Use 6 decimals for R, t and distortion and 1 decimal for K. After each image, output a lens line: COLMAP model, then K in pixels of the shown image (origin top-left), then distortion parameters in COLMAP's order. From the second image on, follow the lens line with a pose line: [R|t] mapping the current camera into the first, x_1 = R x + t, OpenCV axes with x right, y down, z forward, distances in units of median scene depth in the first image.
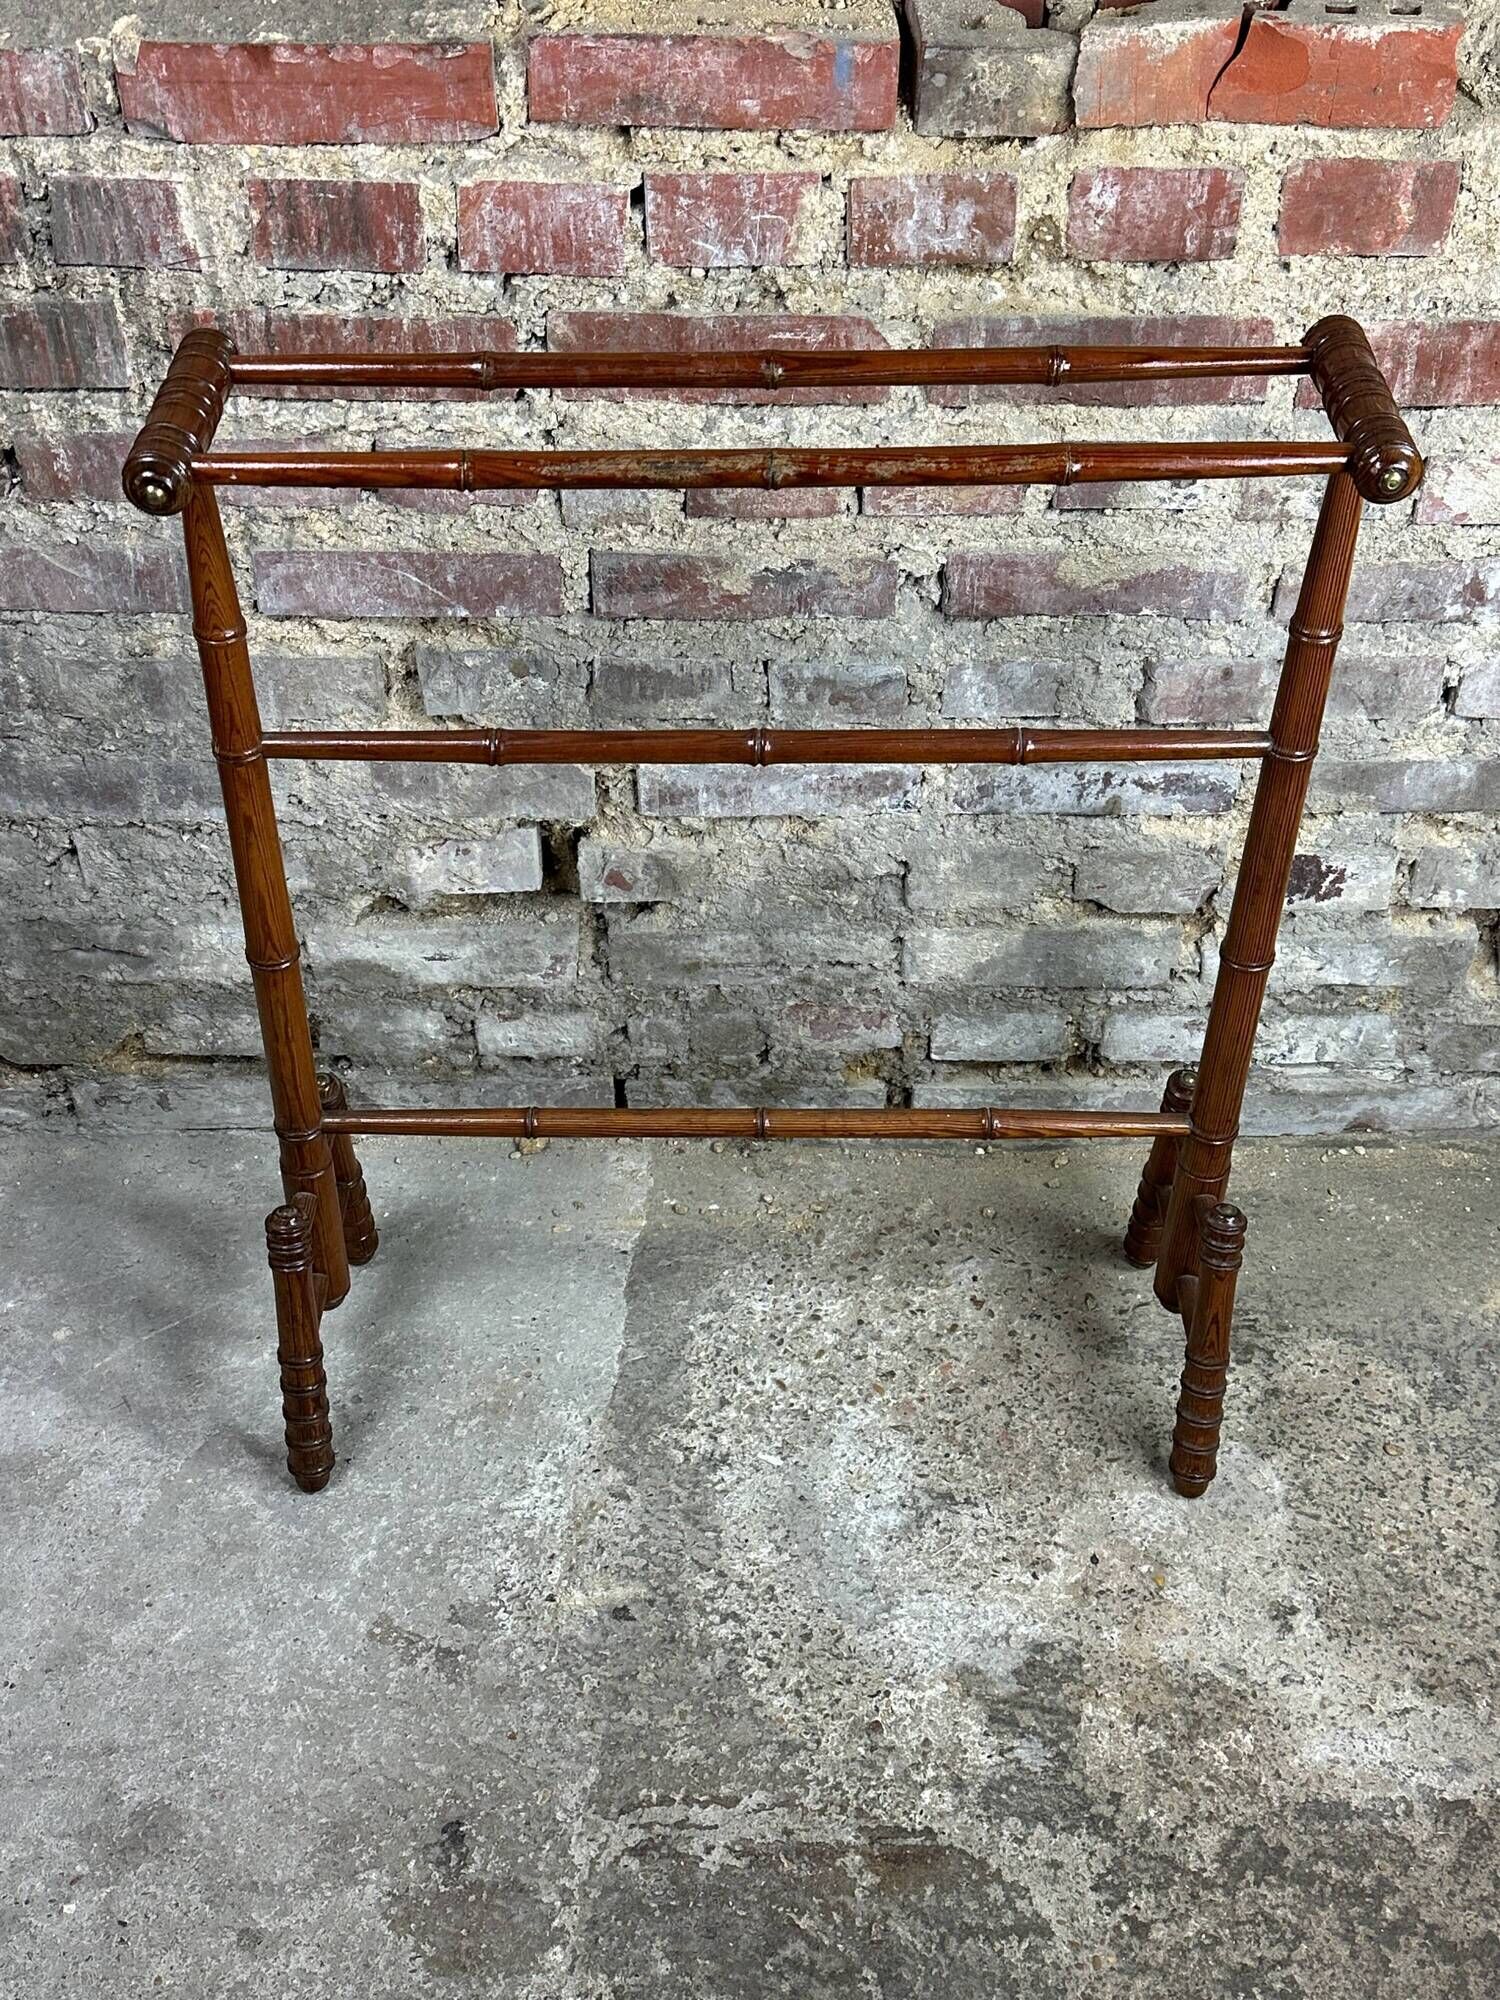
lens RADIAL K [[2231.3, 0, 734.7], [0, 2231.3, 1020.6], [0, 0, 1]] dist [0.211562, -0.511608]
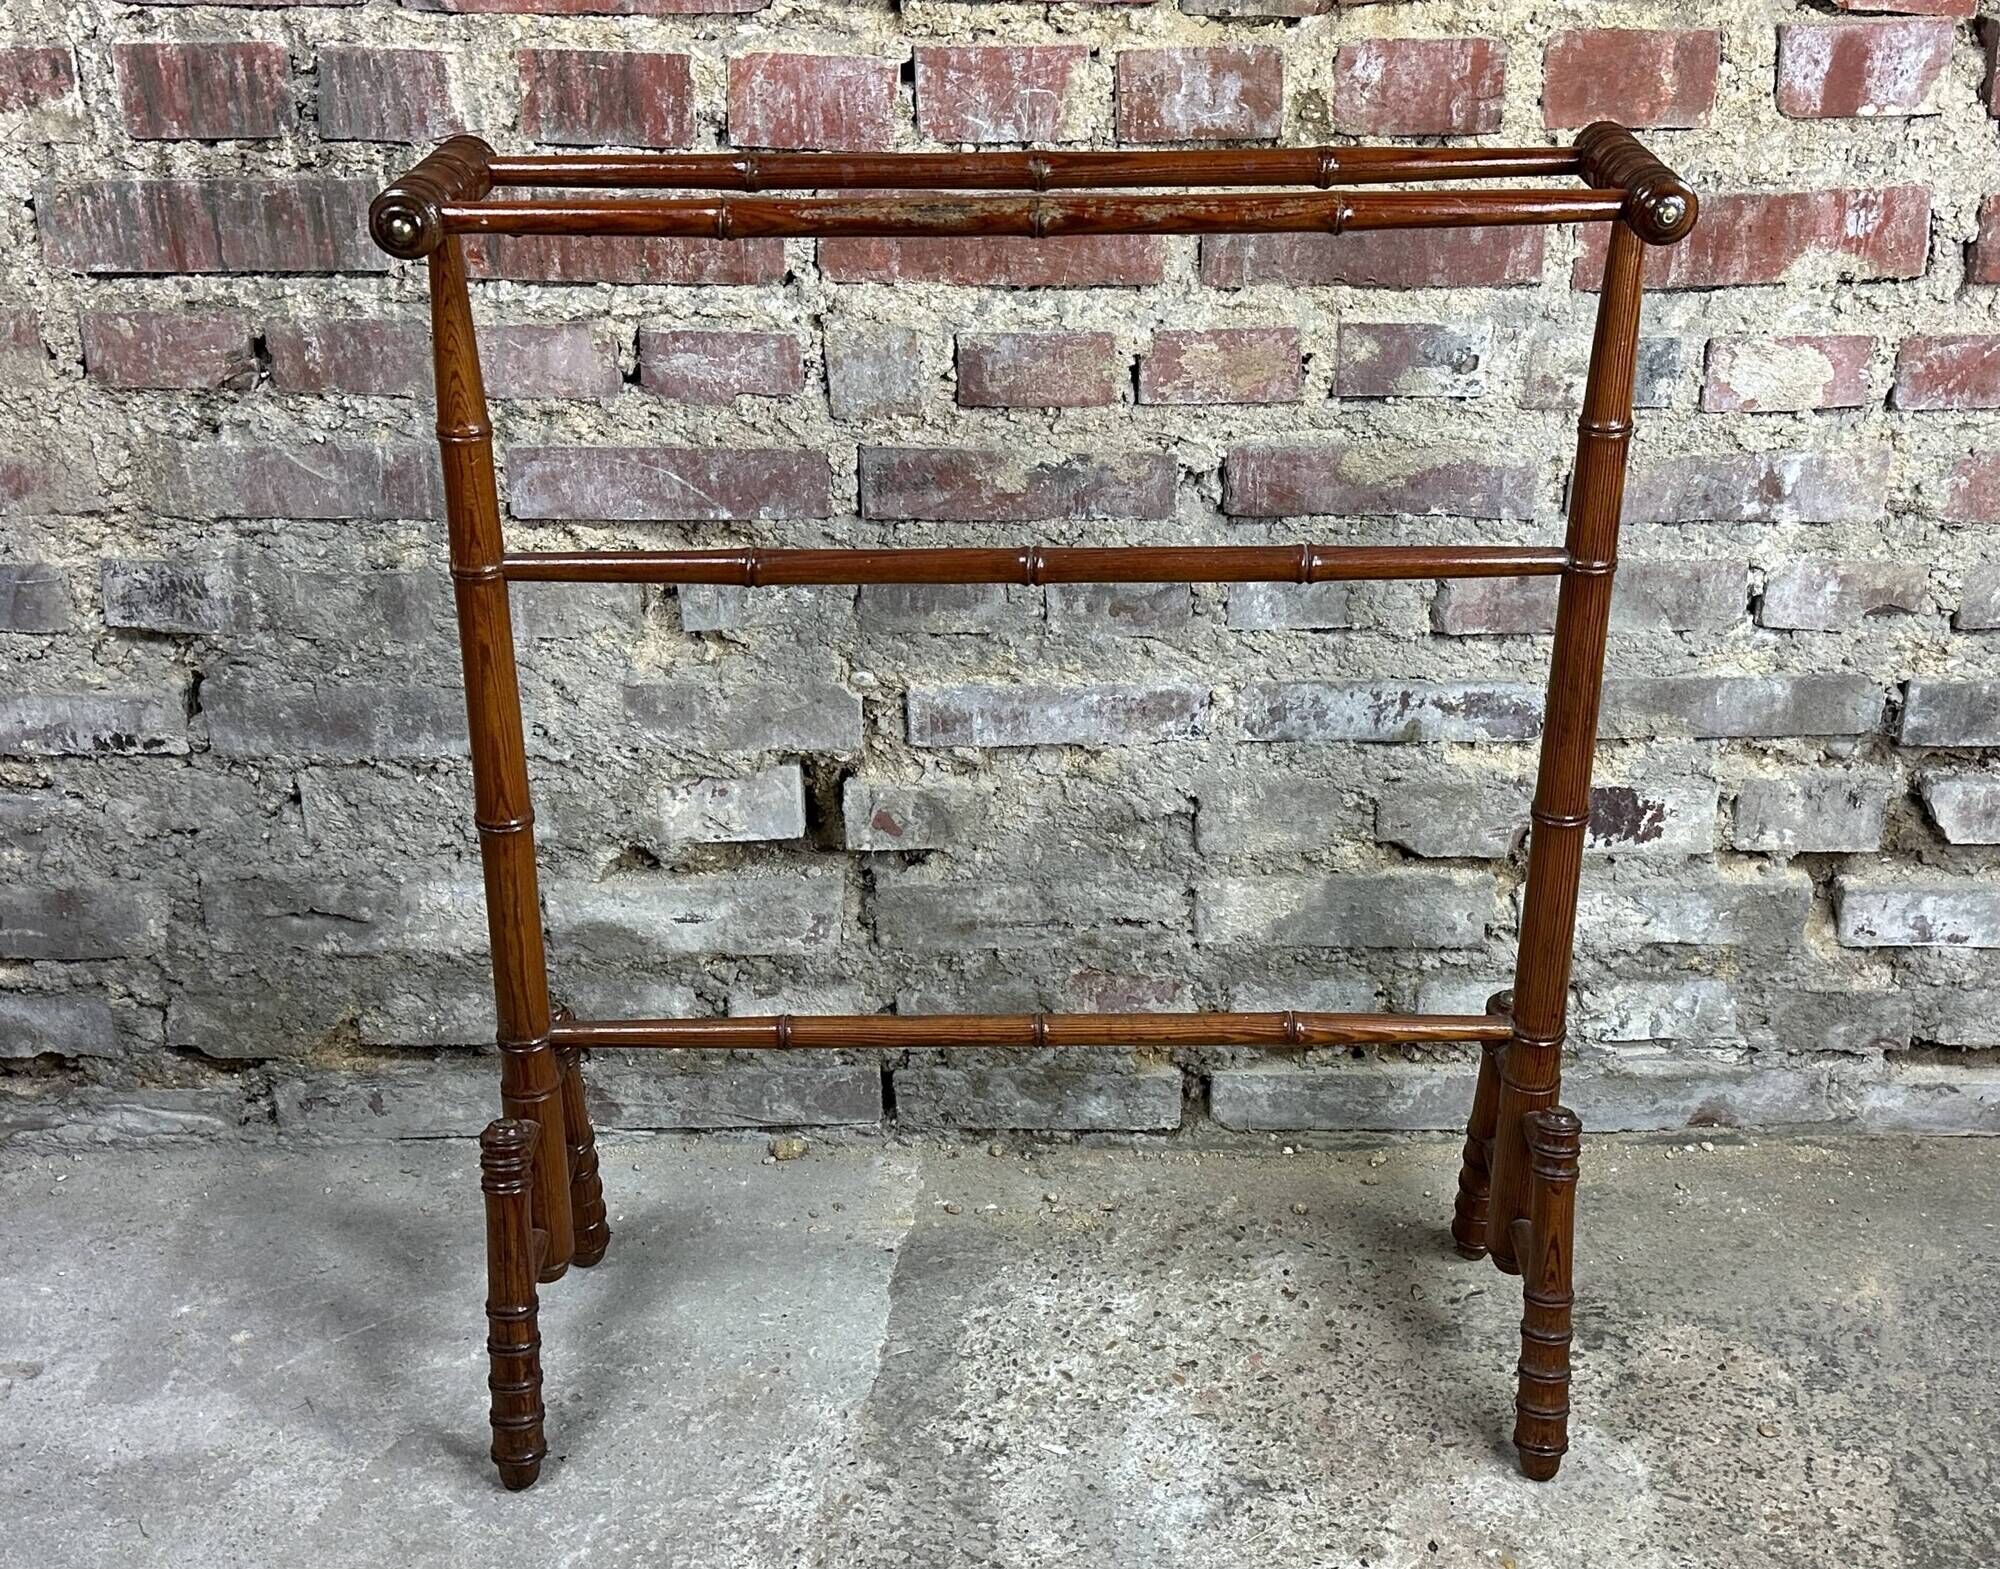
lens RADIAL K [[2390.1, 0, 1073.9], [0, 2390.1, 786.1], [0, 0, 1]] dist [0.213200, -0.508210]
pose [[0.999819, -0.006305, 0.017925, 0.008546], [0.010769, 0.965239, -0.261147, 0.200316], [-0.015655, 0.261293, 0.965133, 0.038398]]
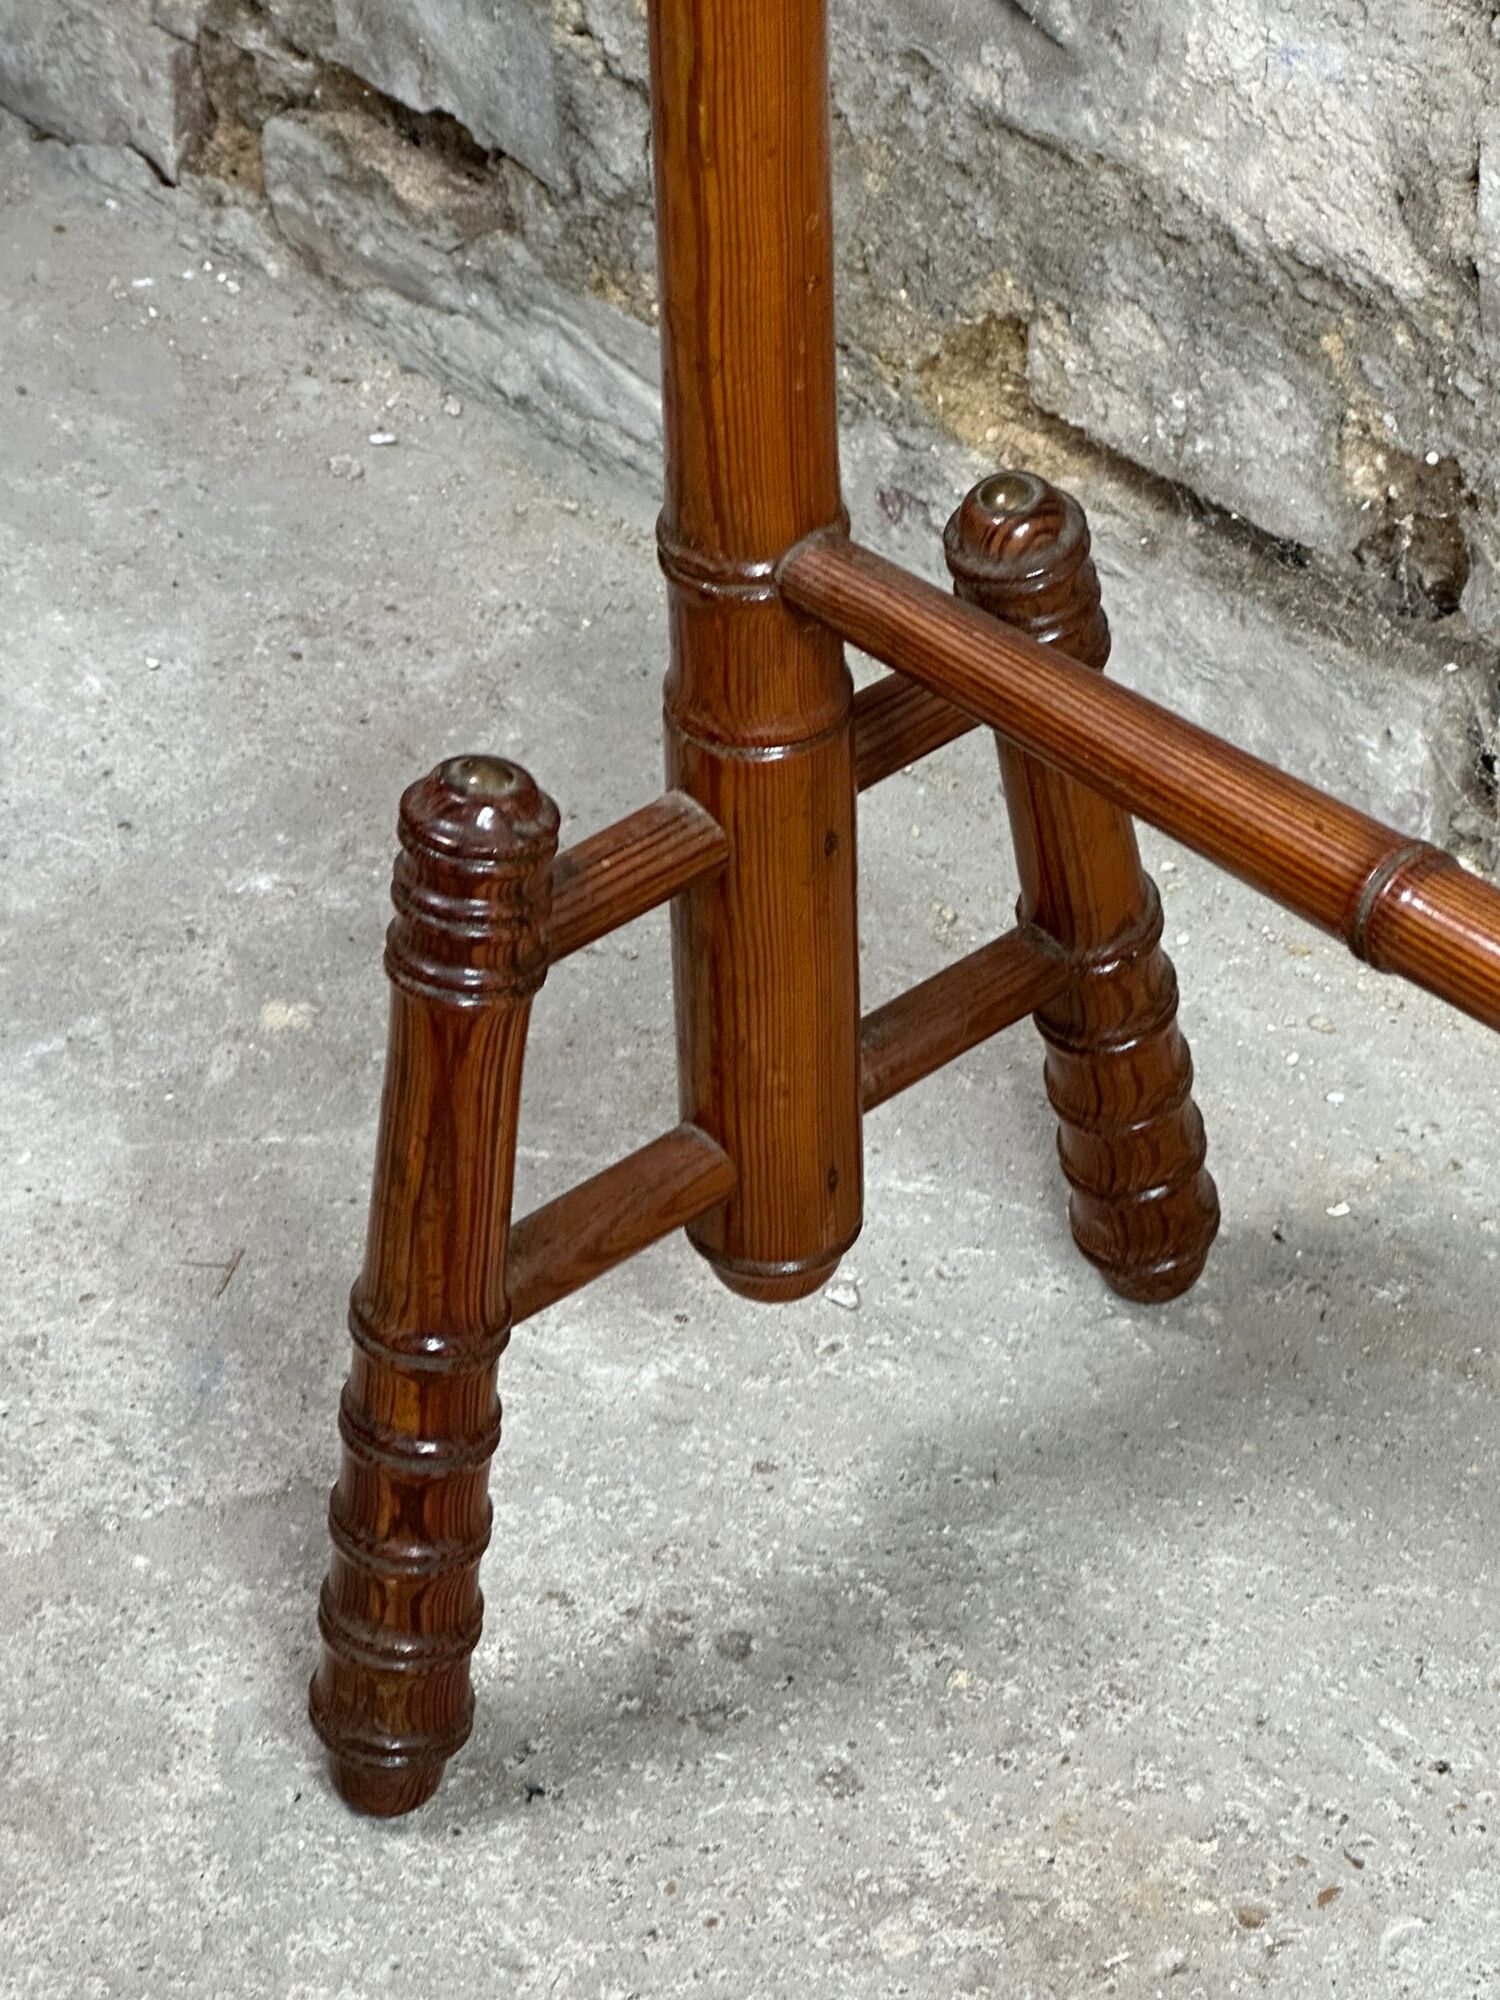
lens RADIAL K [[5009.8, 0, 750.0], [0, 5009.8, 1000.0], [0, 0, 1]] dist [0.165362, 0.576414]
pose [[0.677324, 0.432587, -0.595063, 0.182001], [-0.444908, 0.885039, 0.136977, 0.011654], [0.585908, 0.171970, 0.791920, 0.528277]]
